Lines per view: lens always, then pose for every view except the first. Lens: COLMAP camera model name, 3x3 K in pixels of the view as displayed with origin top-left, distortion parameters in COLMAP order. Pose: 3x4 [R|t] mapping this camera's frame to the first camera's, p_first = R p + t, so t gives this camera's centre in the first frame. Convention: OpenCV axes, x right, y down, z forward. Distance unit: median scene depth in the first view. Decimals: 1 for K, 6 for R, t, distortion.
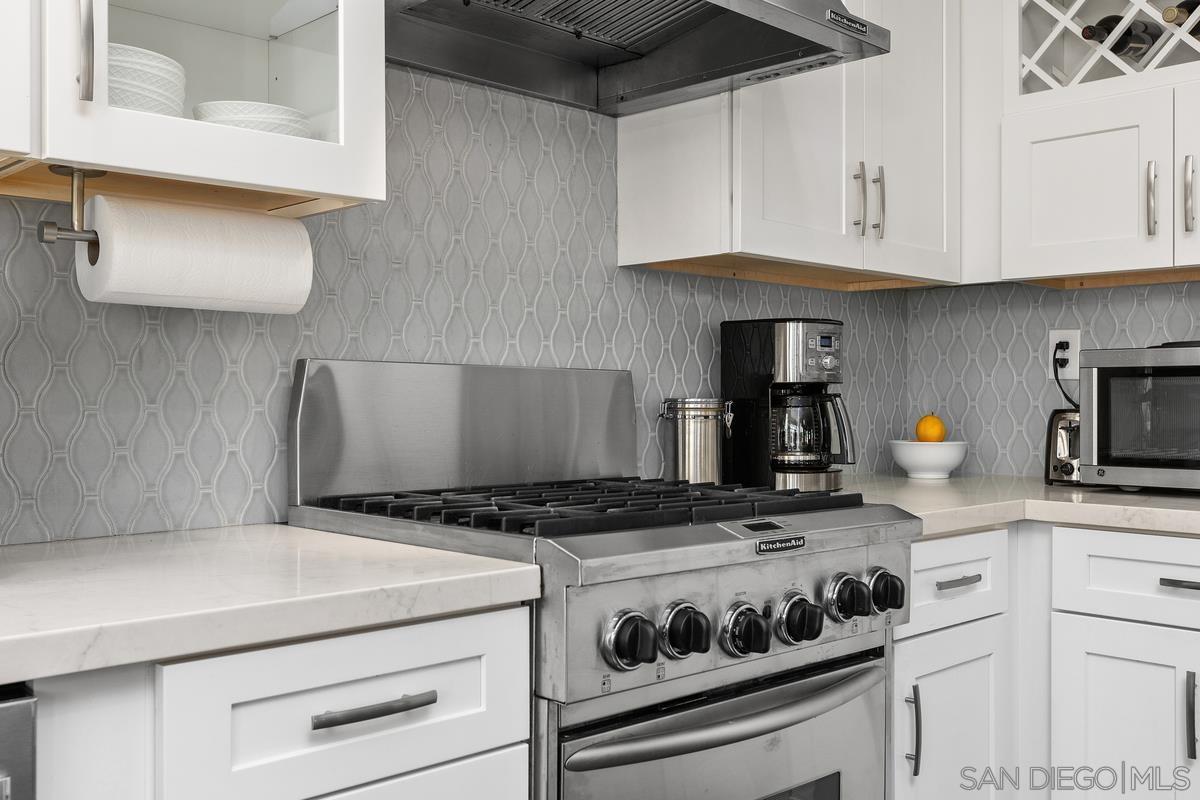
lens RADIAL K [[1149.8, 0, 601.1], [0, 1149.8, 393.3], [0, 0, 1]] dist [-0.005688, 0.000000]
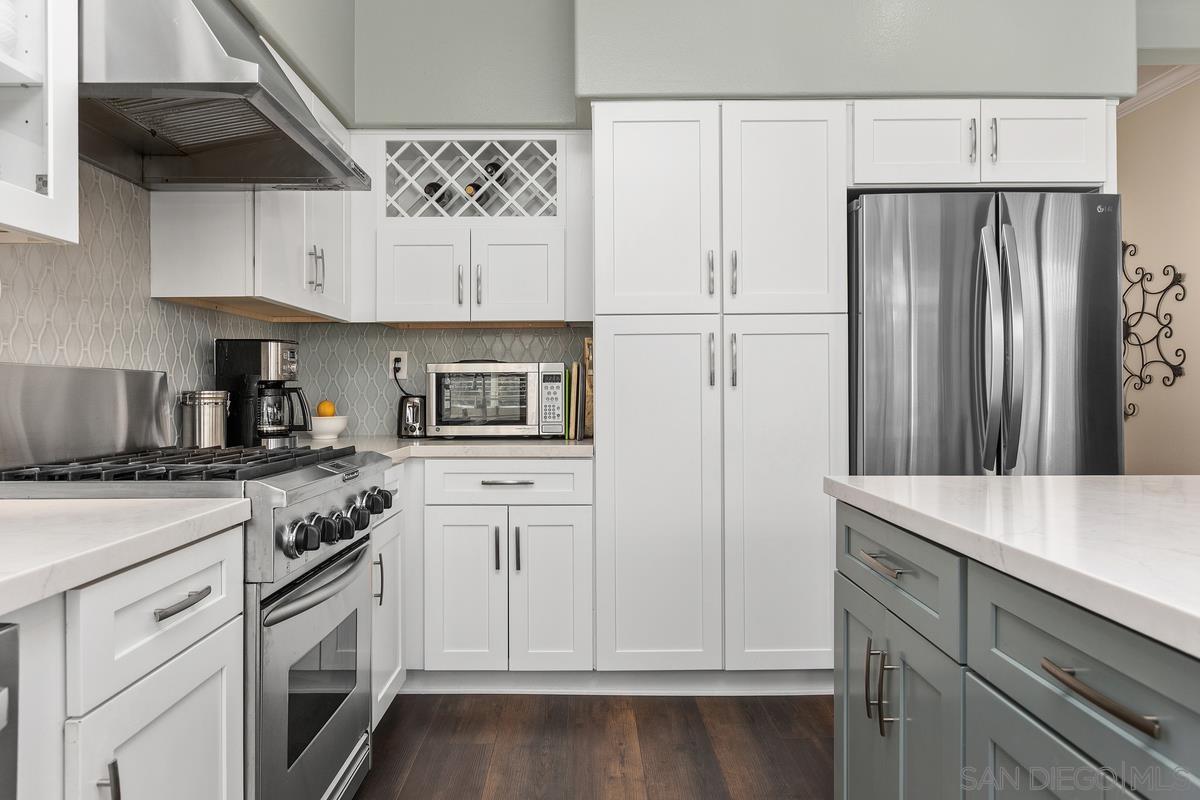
lens RADIAL K [[749.7, 0, 588.4], [0, 749.7, 387.5], [0, 0, 1]] dist [-0.001535, 0.000405]
pose [[0.696842, -0.003345, 0.717217, -0.266375], [0.002801, 0.999994, 0.001943, -0.000475], [-0.717219, 0.000655, 0.696848, -0.020658]]
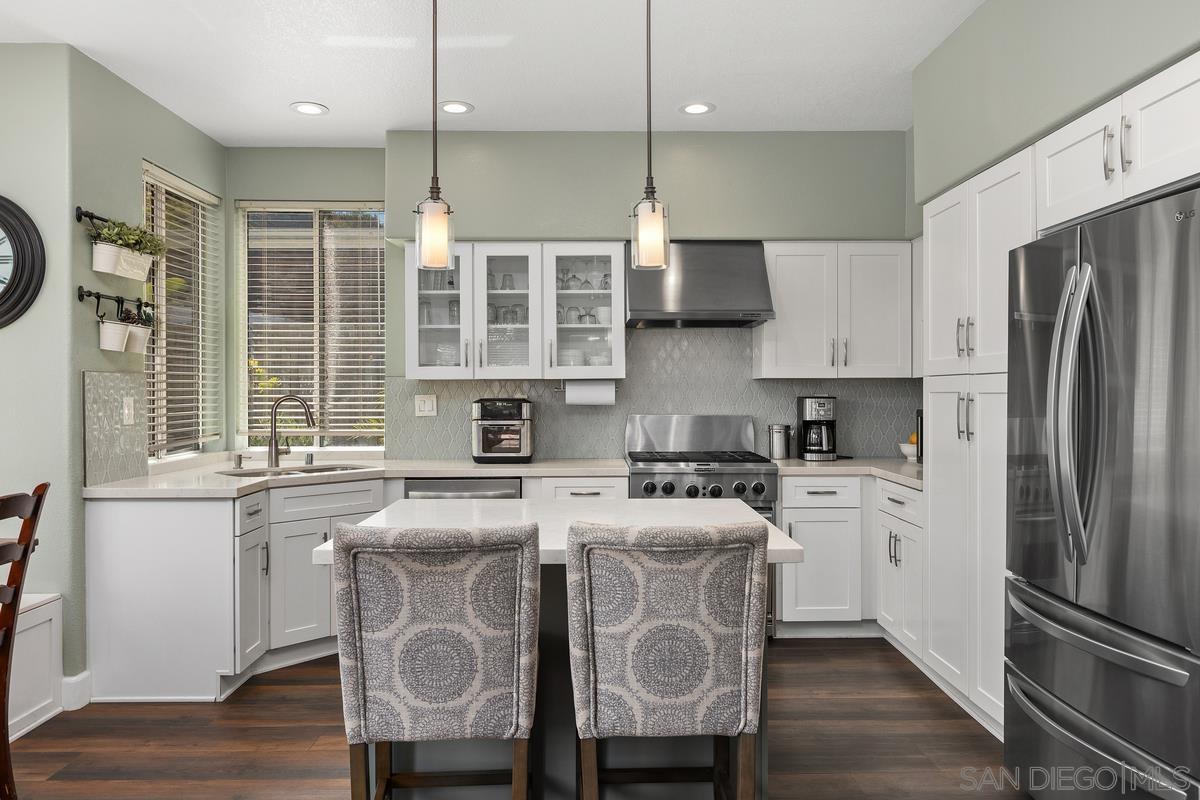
lens RADIAL K [[838.6, 0, 604.7], [0, 838.6, 394.7], [0, 0, 1]] dist [0.002436, 0.001674]
pose [[0.729915, 0.001044, -0.683537, 1.179557], [0.005348, 0.999959, 0.007239, -0.088075], [0.683517, -0.008939, 0.729880, -0.794317]]
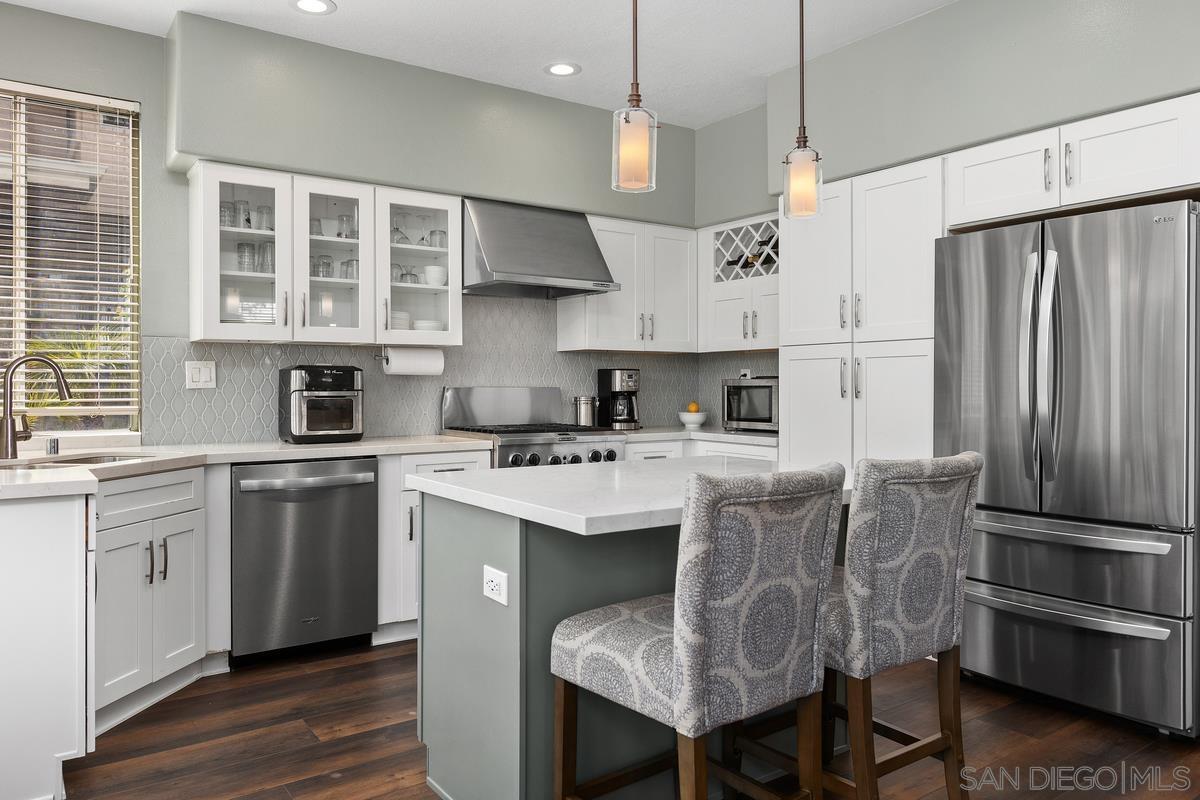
lens RADIAL K [[838.6, 0, 601.2], [0, 838.6, 387.9], [0, 0, 1]] dist [0.002436, 0.001674]
pose [[0.987916, -0.001297, -0.154982, 0.448603], [0.002325, 0.999976, 0.006451, -0.031393], [0.154970, -0.006733, 0.987896, -1.065113]]
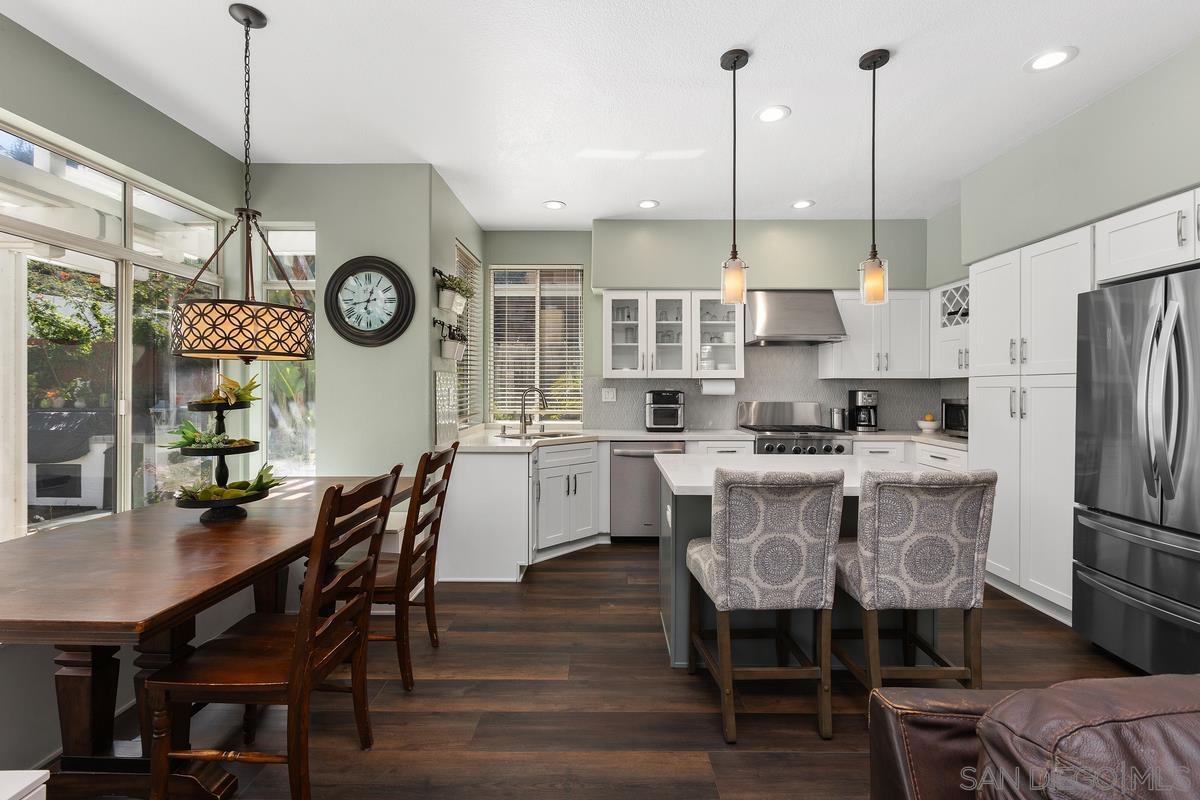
lens RADIAL K [[529.4, 0, 604.3], [0, 529.4, 391.1], [0, 0, 1]] dist [0.000305, -0.000276]
pose [[0.715023, 0.004927, -0.699083, 0.859615], [0.001226, 0.999965, 0.008301, -0.080506], [0.699099, -0.006792, 0.714992, -1.066448]]
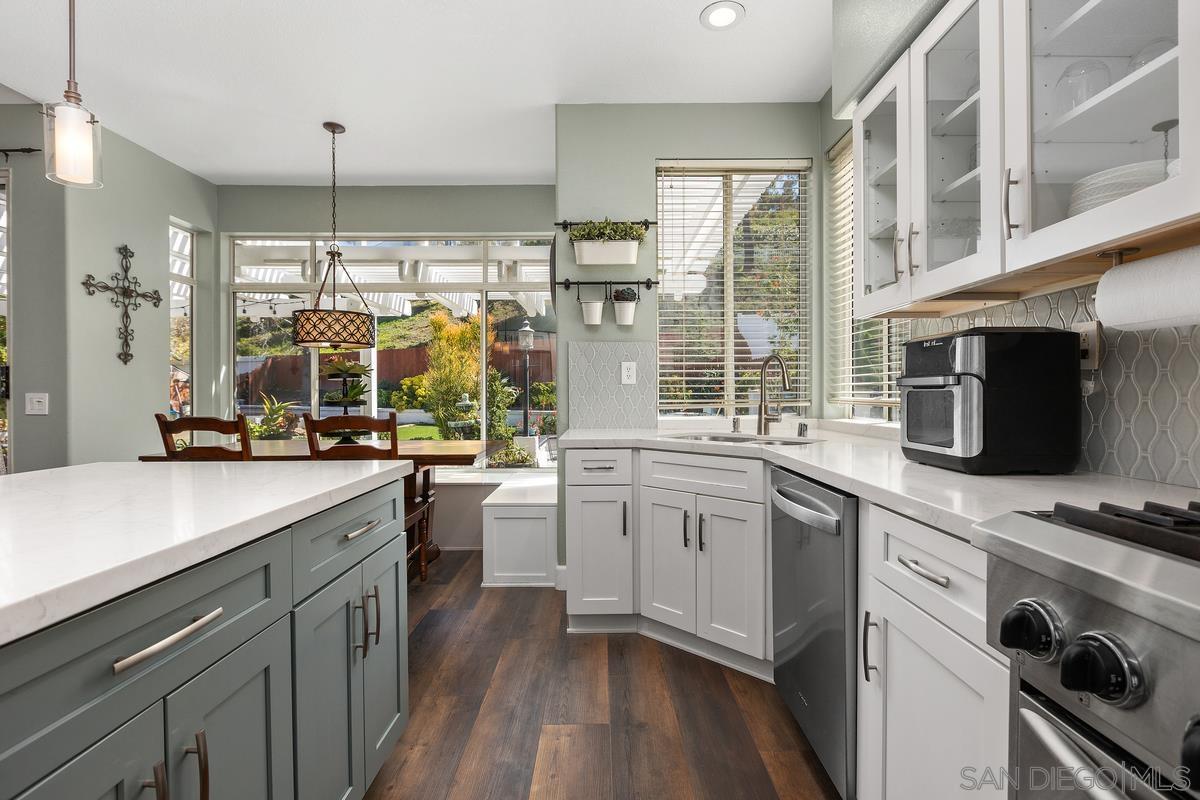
lens RADIAL K [[554.0, 0, 602.1], [0, 554.0, 397.2], [0, 0, 1]] dist [-0.003635, -0.000025]
pose [[-0.694785, 0.005820, -0.719194, 0.382652], [0.003948, 0.999983, 0.004278, 0.002746], [0.719206, 0.000133, -0.694796, 0.628107]]
